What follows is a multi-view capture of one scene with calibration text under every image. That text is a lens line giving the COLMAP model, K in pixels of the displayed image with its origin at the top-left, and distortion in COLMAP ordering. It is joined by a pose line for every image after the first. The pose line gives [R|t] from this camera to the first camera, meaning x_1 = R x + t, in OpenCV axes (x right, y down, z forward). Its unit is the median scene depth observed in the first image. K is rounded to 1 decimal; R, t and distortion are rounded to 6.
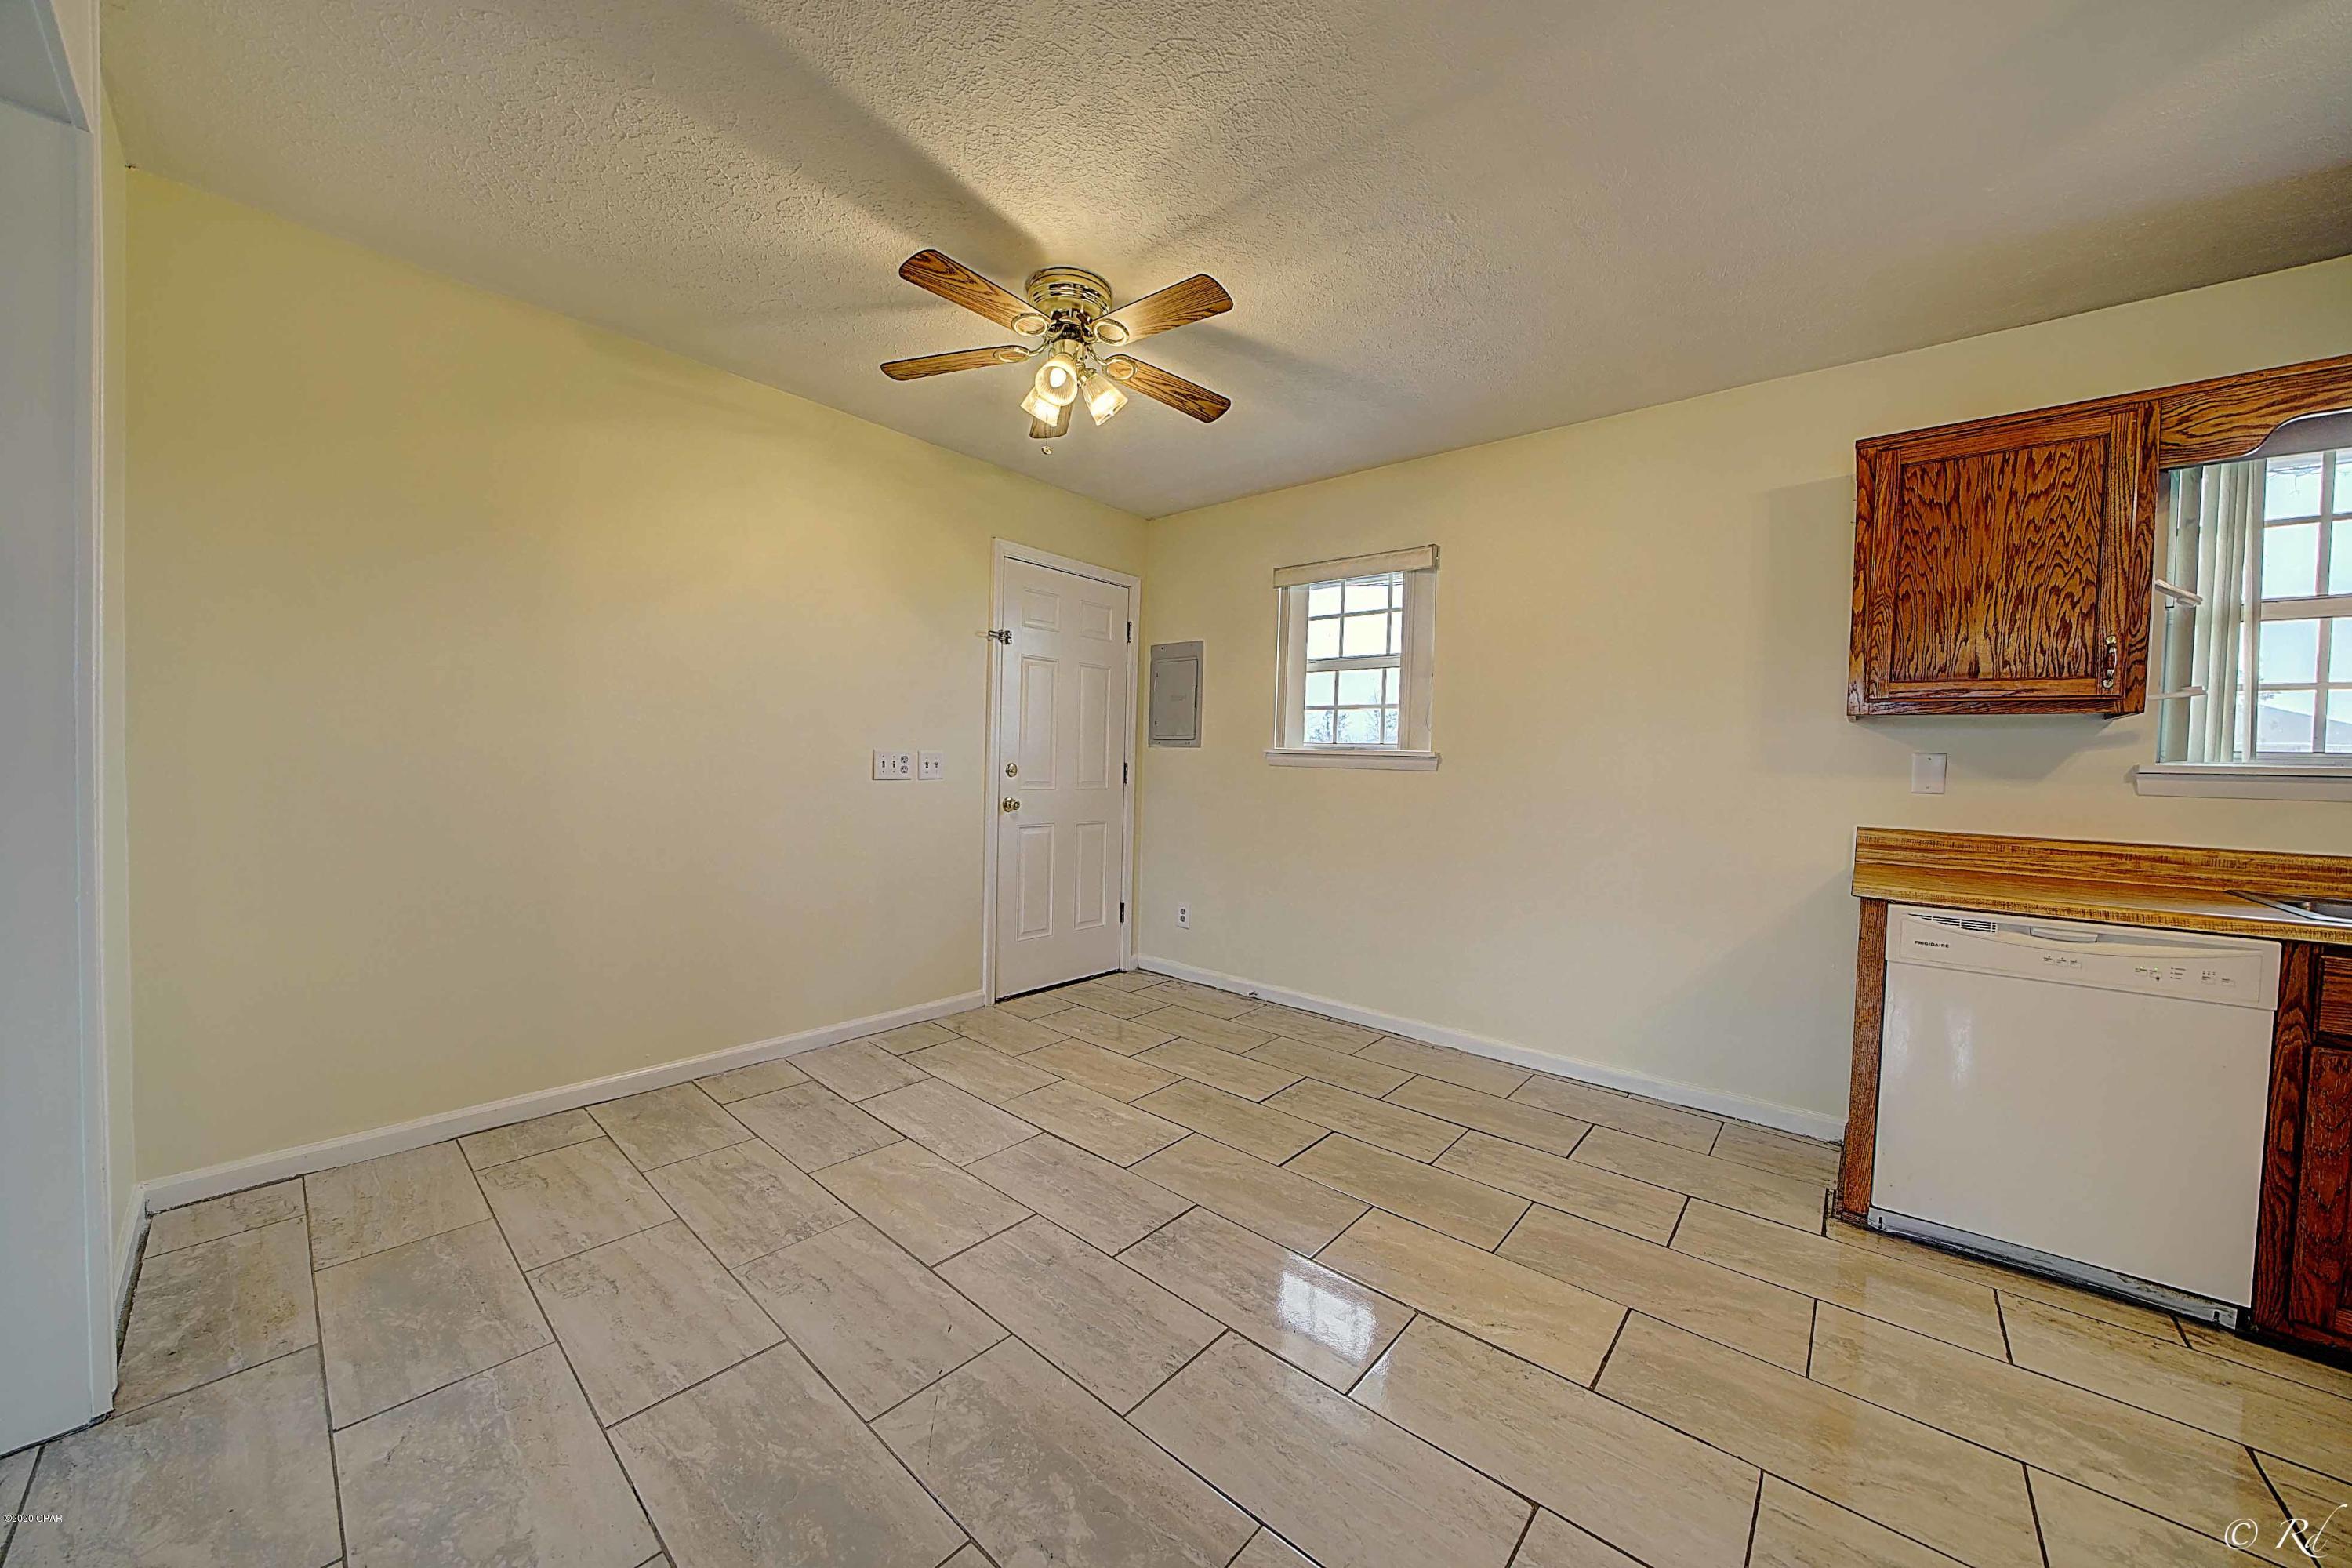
lens RADIAL K [[817.3, 0, 1179.0], [0, 817.3, 780.8], [0, 0, 1]] dist [-0.017859, 0.000348]
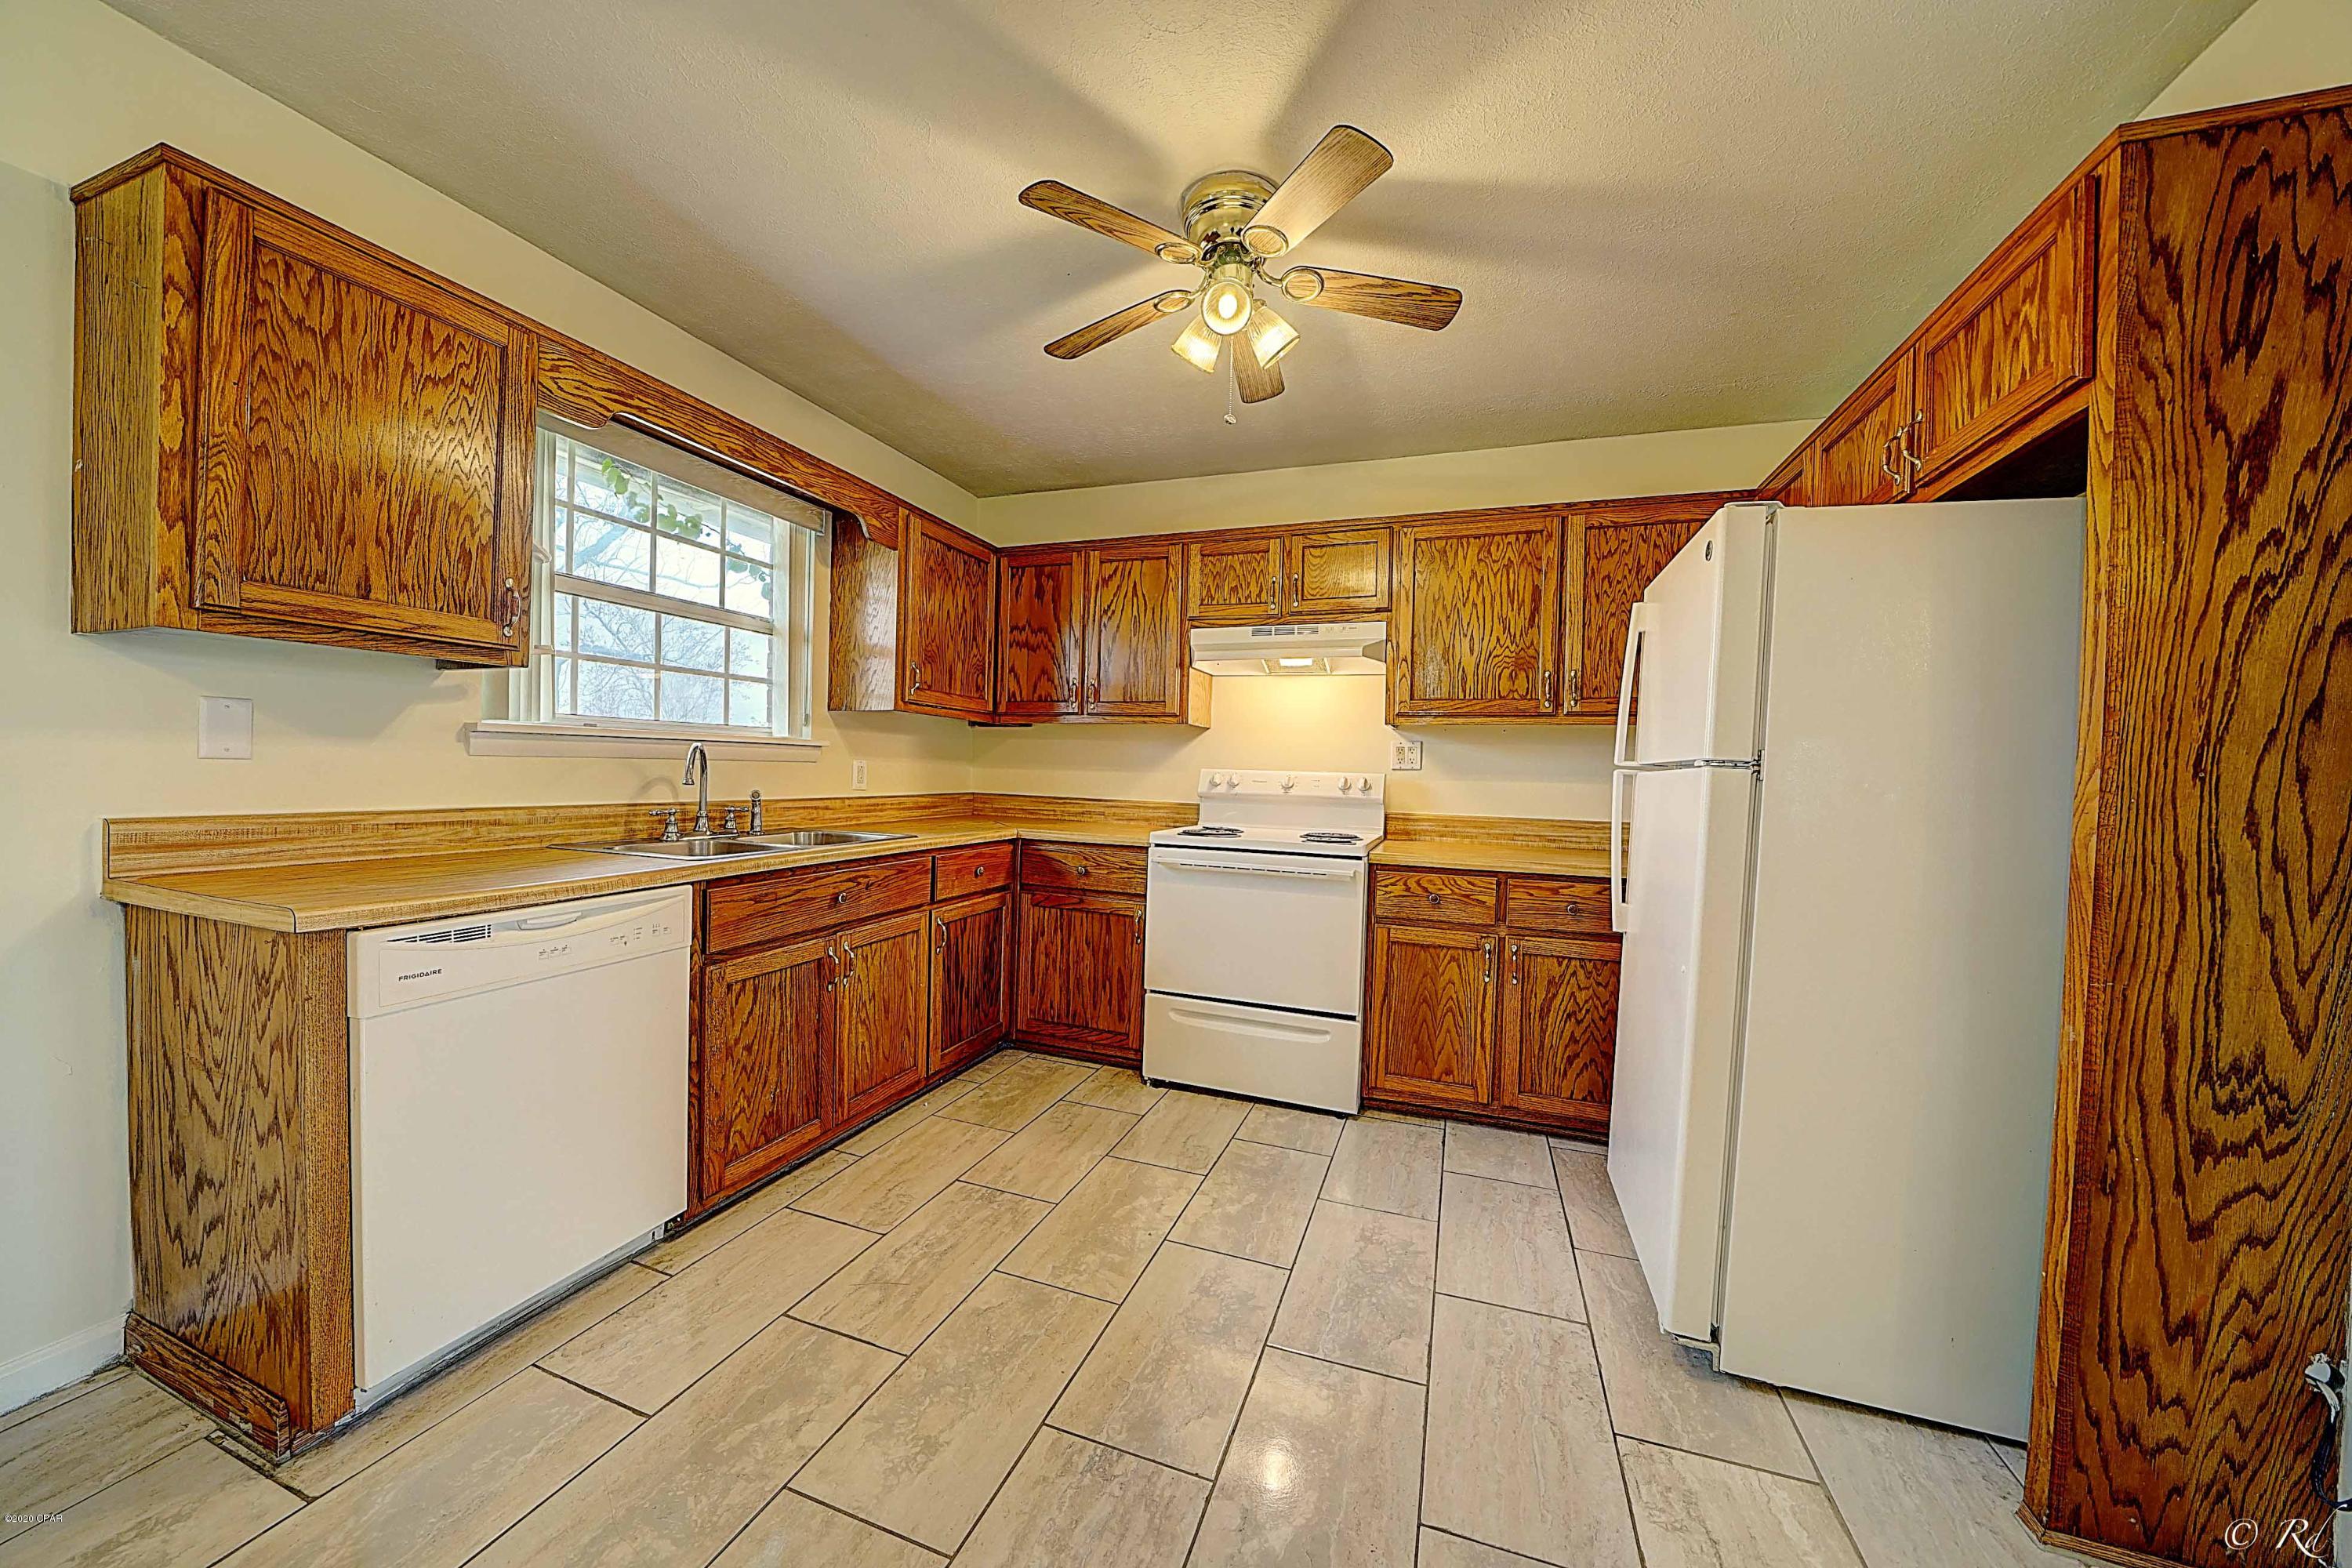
lens RADIAL K [[817.3, 0, 1179.0], [0, 817.3, 780.8], [0, 0, 1]] dist [-0.017859, 0.000348]
pose [[-0.359292, -0.053070, 0.931715, 0.045497], [-0.012211, 0.998564, 0.052169, -0.011038], [-0.933145, 0.007367, -0.359424, 0.587024]]
